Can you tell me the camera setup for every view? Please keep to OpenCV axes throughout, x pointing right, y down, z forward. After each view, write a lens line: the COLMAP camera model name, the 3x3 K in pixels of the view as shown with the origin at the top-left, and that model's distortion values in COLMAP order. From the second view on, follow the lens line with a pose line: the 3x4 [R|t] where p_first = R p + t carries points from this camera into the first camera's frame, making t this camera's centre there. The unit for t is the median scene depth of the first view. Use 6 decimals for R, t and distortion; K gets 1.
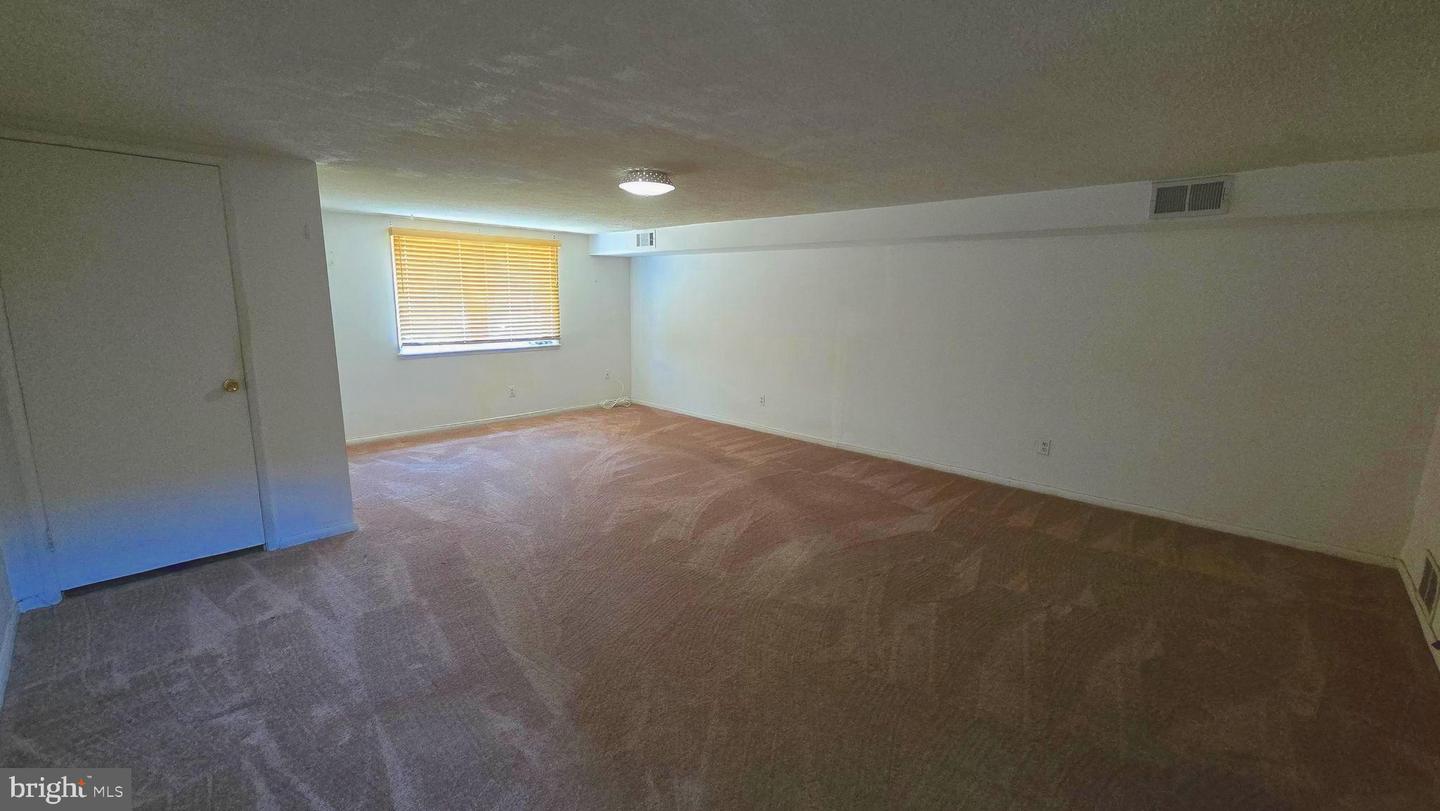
lens RADIAL K [[595.8, 0, 720.4], [0, 595.8, 400.6], [0, 0, 1]] dist [0.002330, -0.000416]
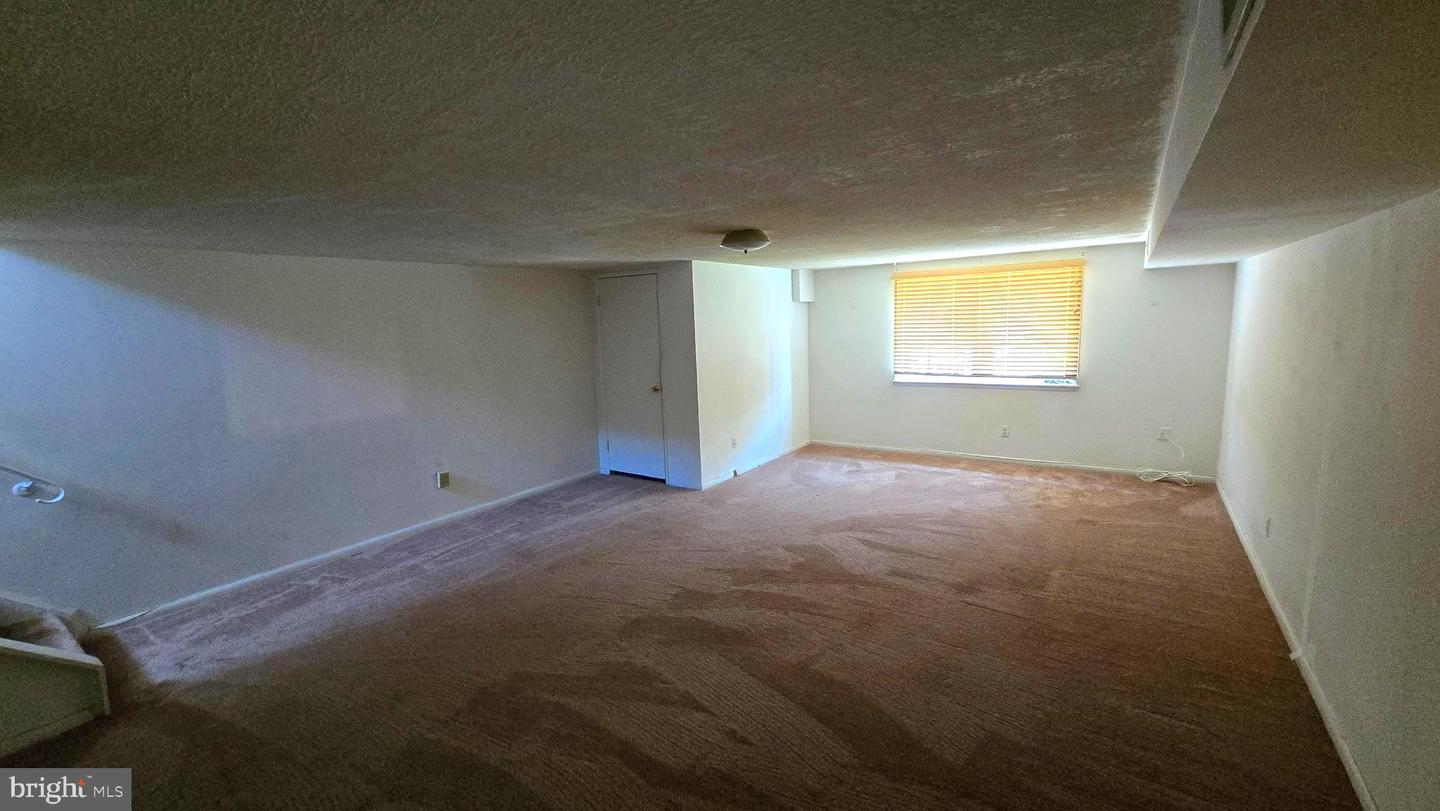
lens RADIAL K [[595.8, 0, 708.3], [0, 595.8, 404.8], [0, 0, 1]] dist [0.002330, -0.000416]
pose [[0.144824, 0.123100, -0.981770, 1.012852], [-0.135586, 0.985340, 0.103547, -0.187518], [0.980124, 0.118119, 0.159392, 0.846431]]
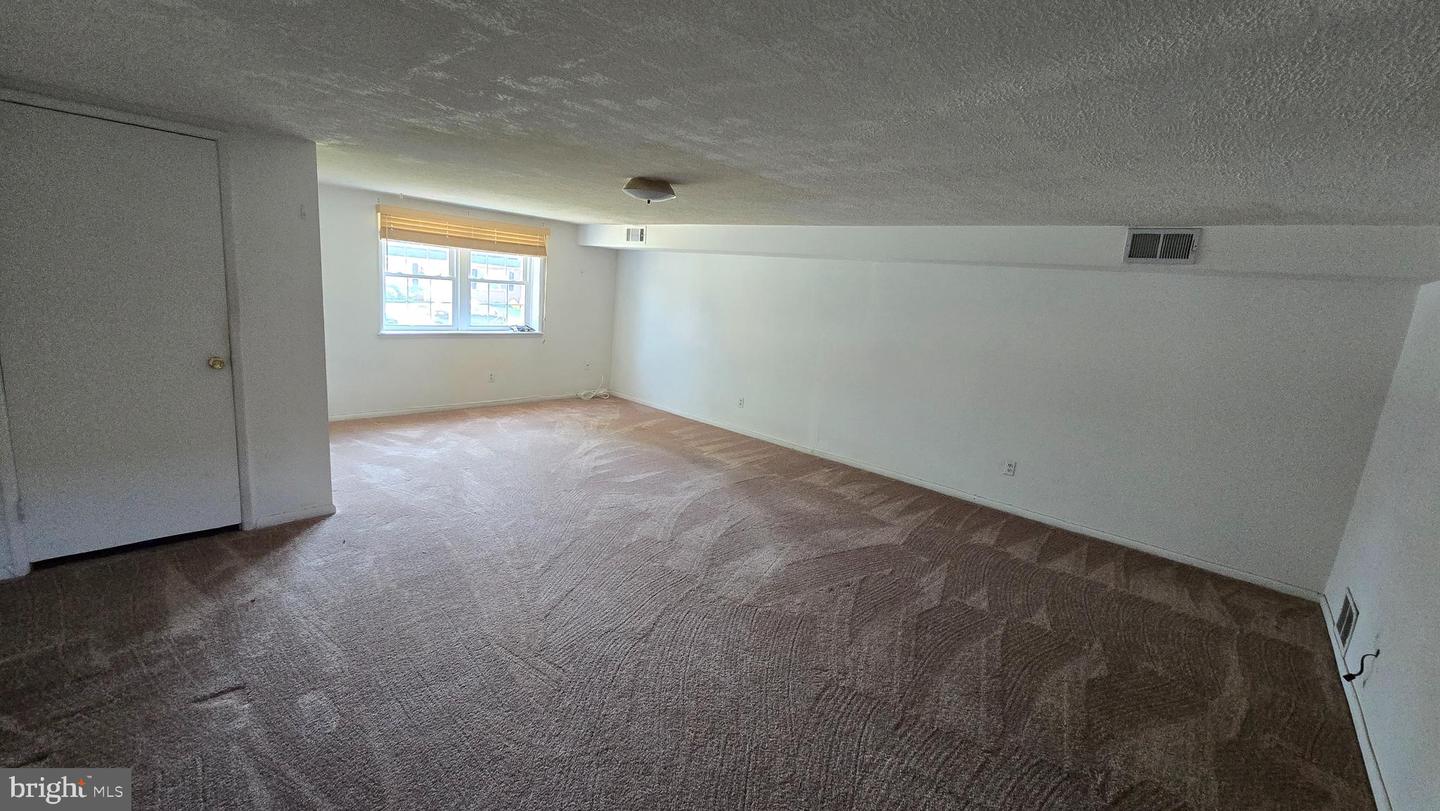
lens RADIAL K [[595.8, 0, 720.0], [0, 595.8, 401.7], [0, 0, 1]] dist [0.002330, -0.000416]
pose [[0.996756, 0.064079, 0.048694, -0.031681], [-0.064886, 0.997778, 0.015161, -0.030250], [-0.047614, -0.018272, 0.998699, -0.027872]]
